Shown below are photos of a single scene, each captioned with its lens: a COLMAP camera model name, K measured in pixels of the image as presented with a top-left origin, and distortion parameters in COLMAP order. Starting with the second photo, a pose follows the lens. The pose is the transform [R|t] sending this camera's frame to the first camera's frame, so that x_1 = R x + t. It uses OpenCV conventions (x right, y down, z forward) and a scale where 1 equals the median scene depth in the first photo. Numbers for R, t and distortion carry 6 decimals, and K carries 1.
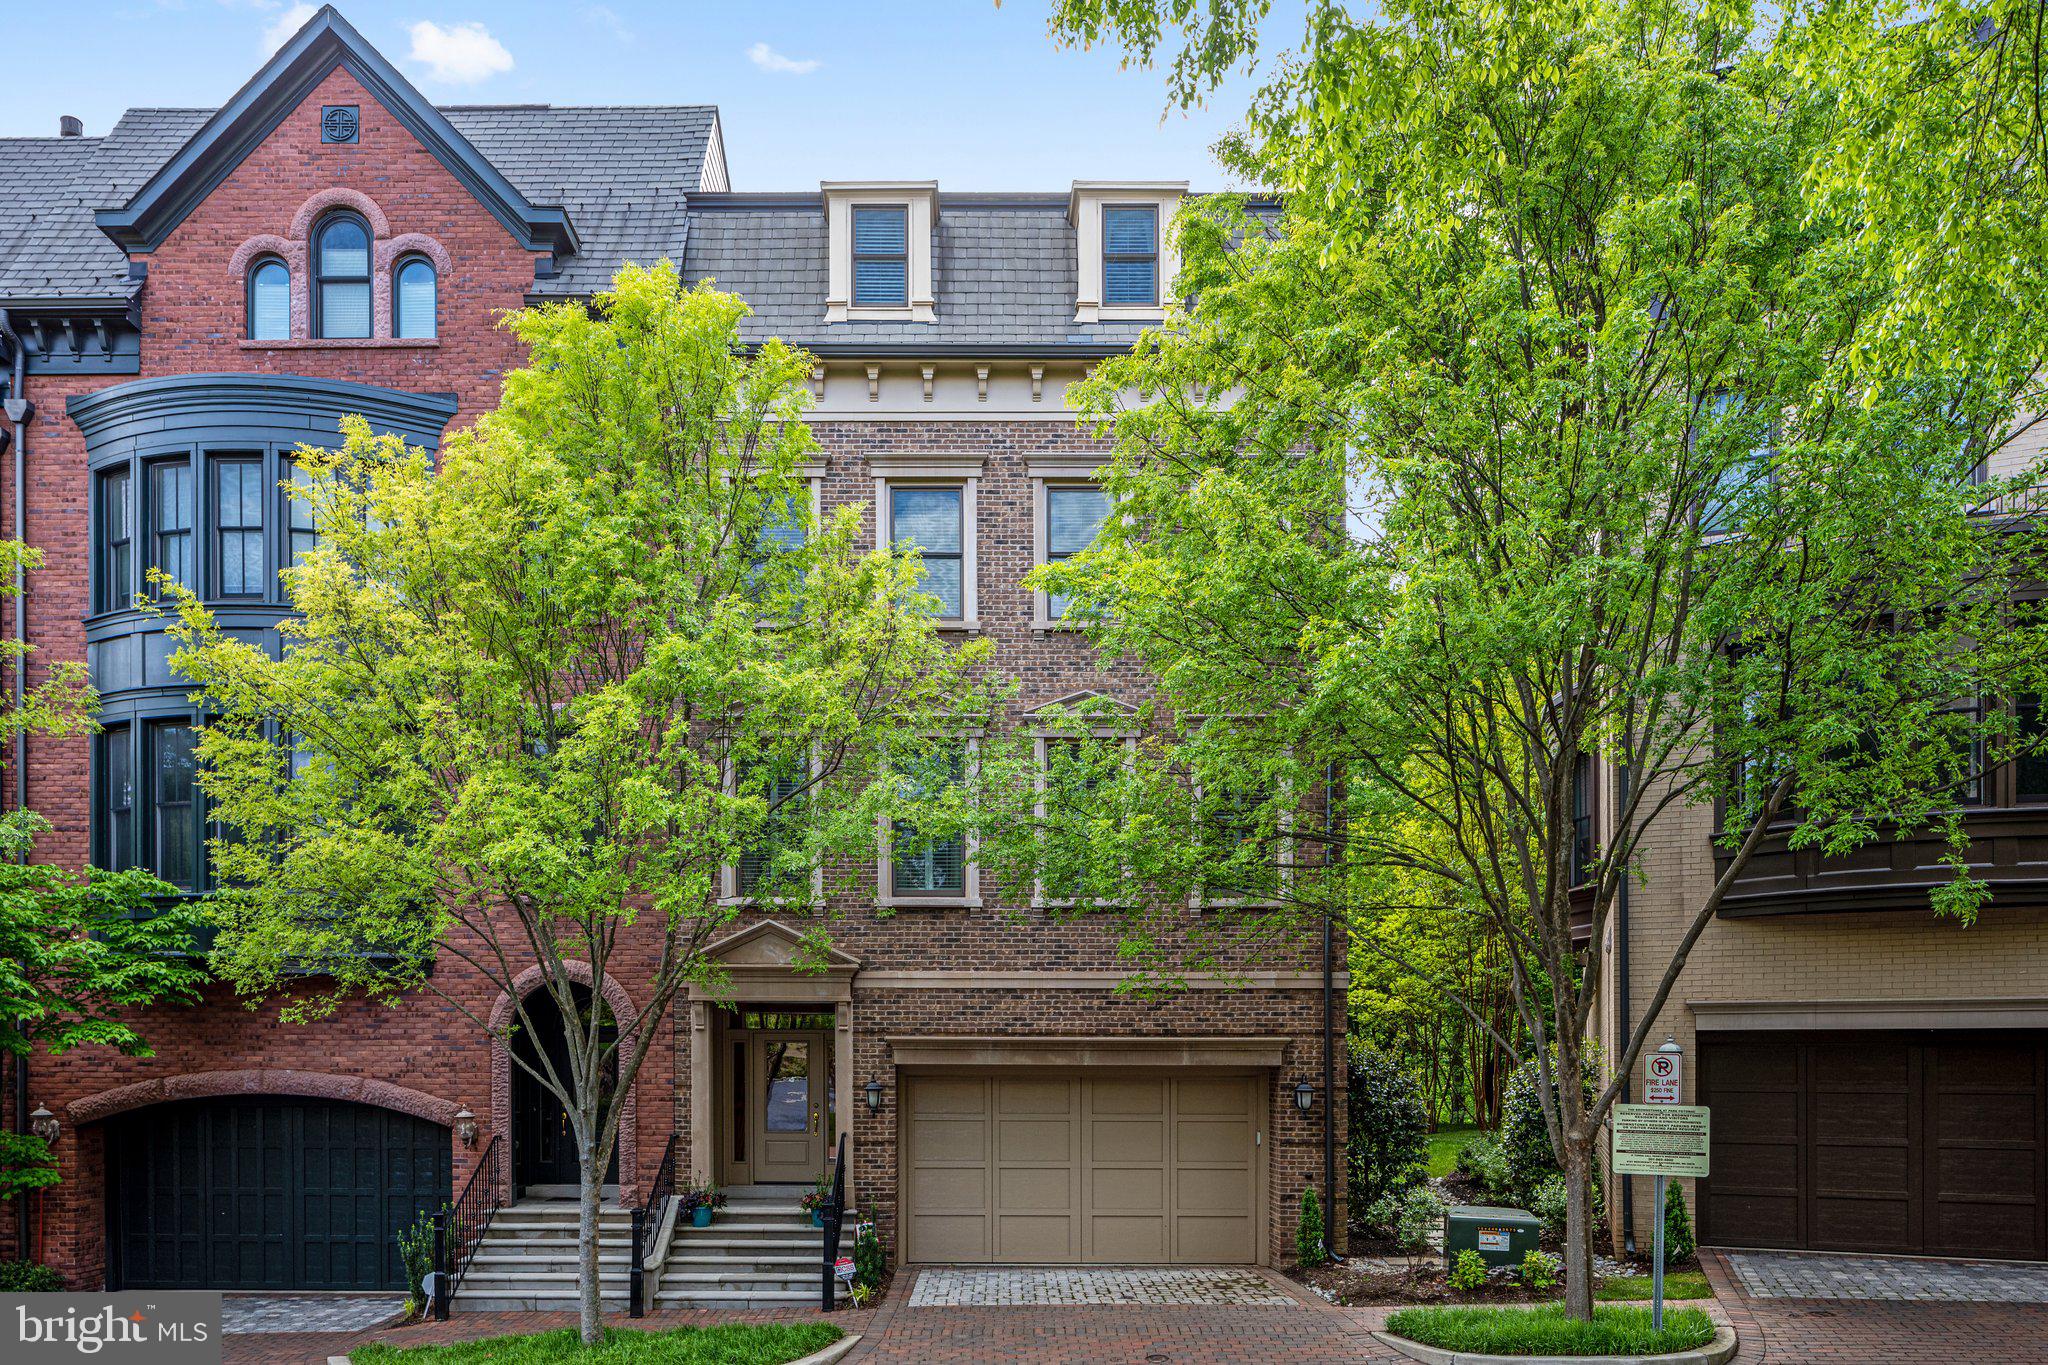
lens RADIAL K [[1944.3, 0, 1024.0], [0, 1944.3, 682.5], [0, 0, 1]] dist [0.013734, 0.019849]
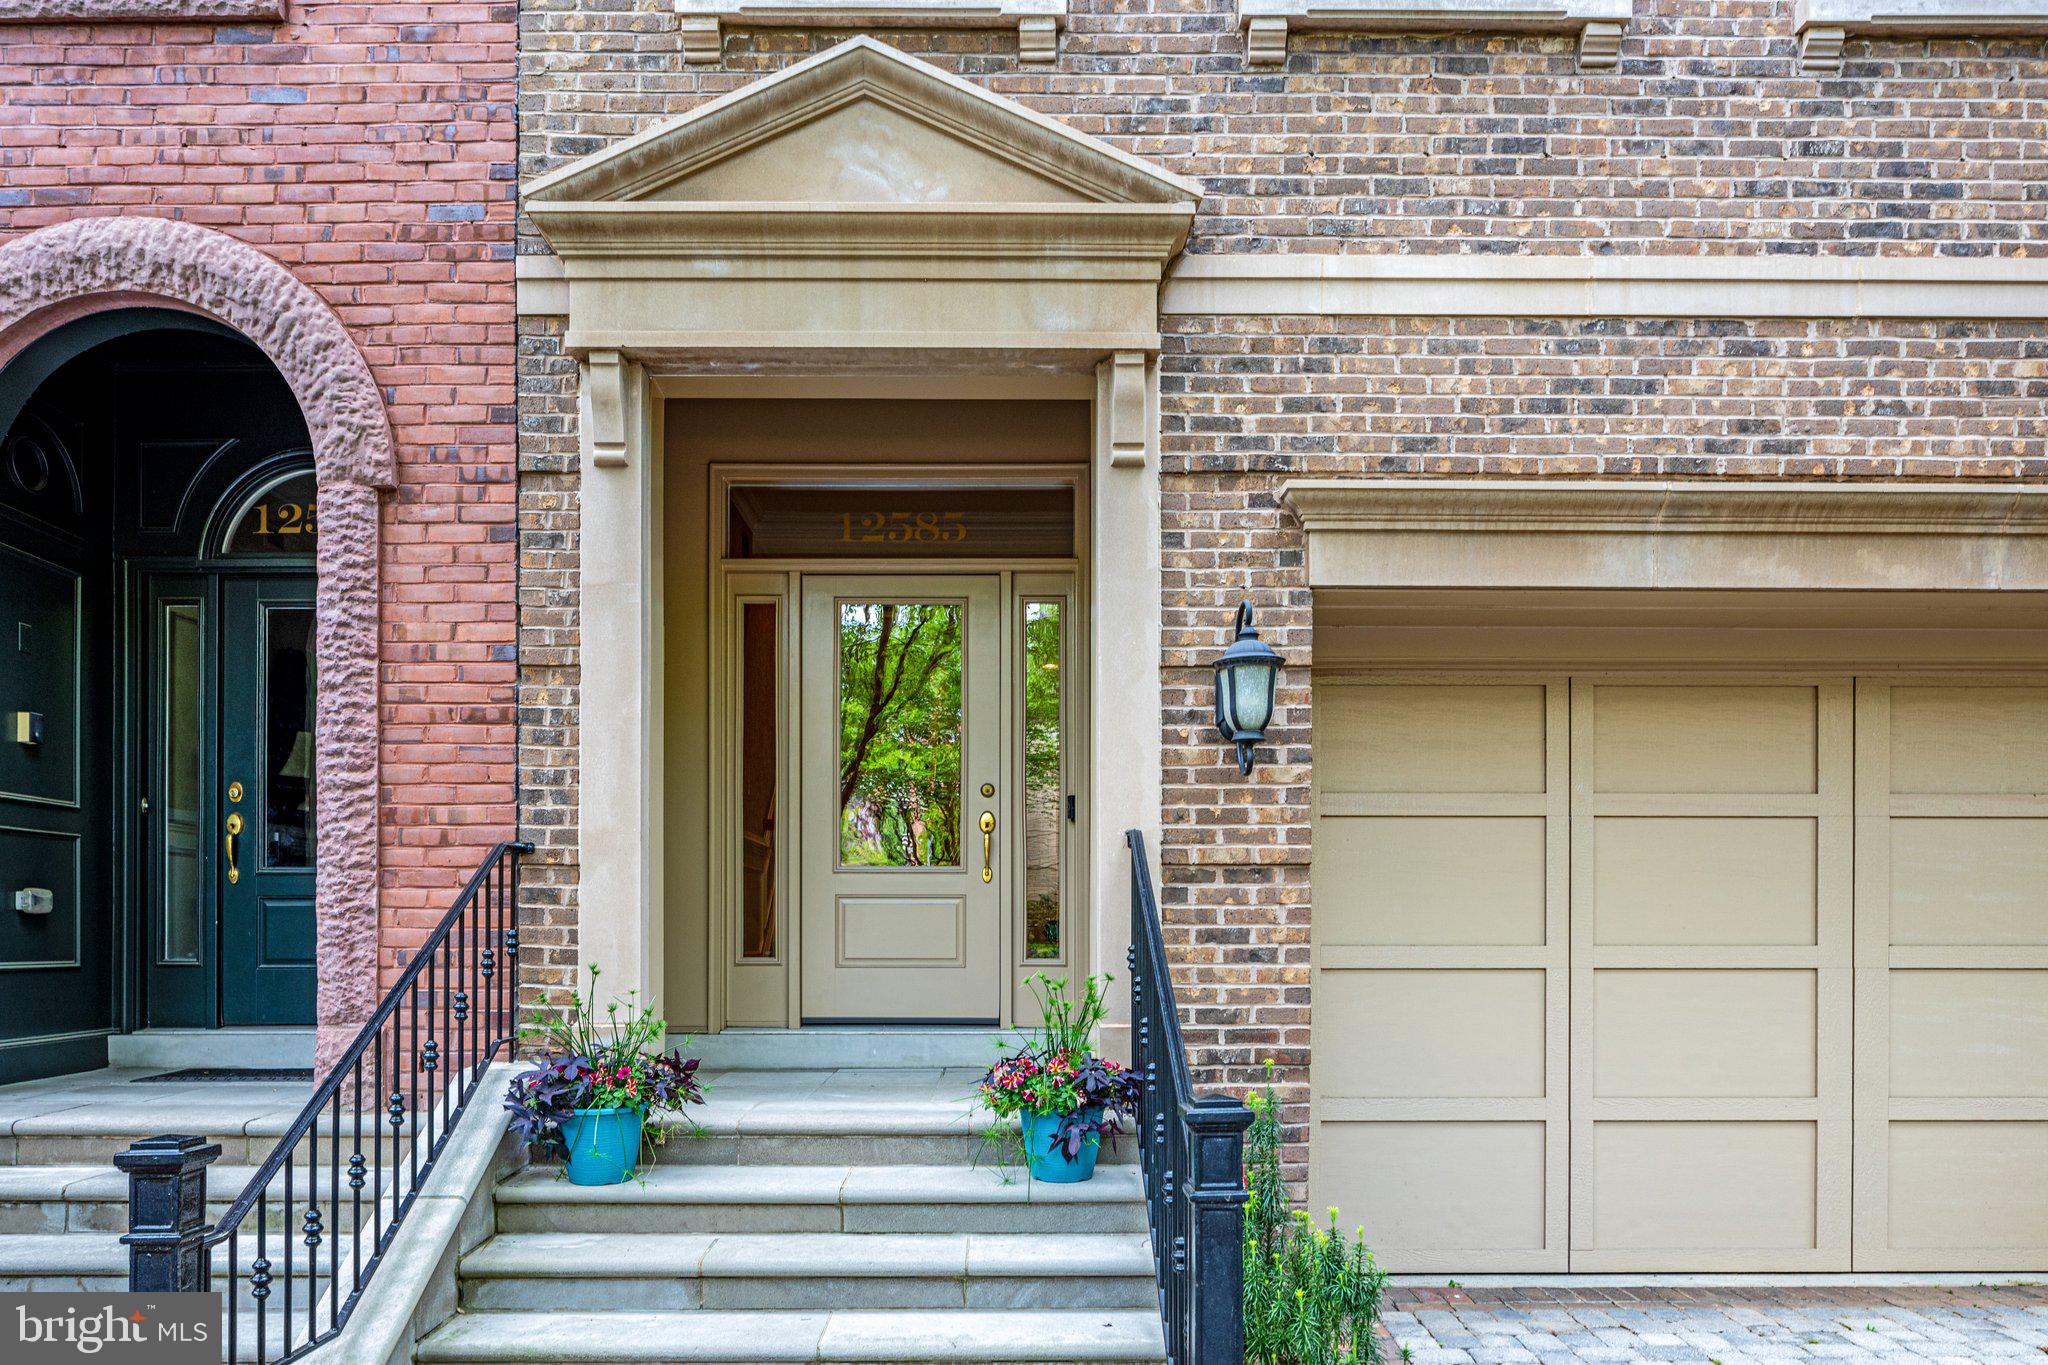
lens RADIAL K [[1362.7, 0, 1024.0], [0, 1362.7, 682.5], [0, 0, 1]] dist [-0.000859, 0.000867]
pose [[0.999673, 0.003410, 0.025337, -0.112588], [-0.002972, 0.999846, -0.017301, 0.213584], [-0.025392, 0.017220, 0.999529, 0.806573]]
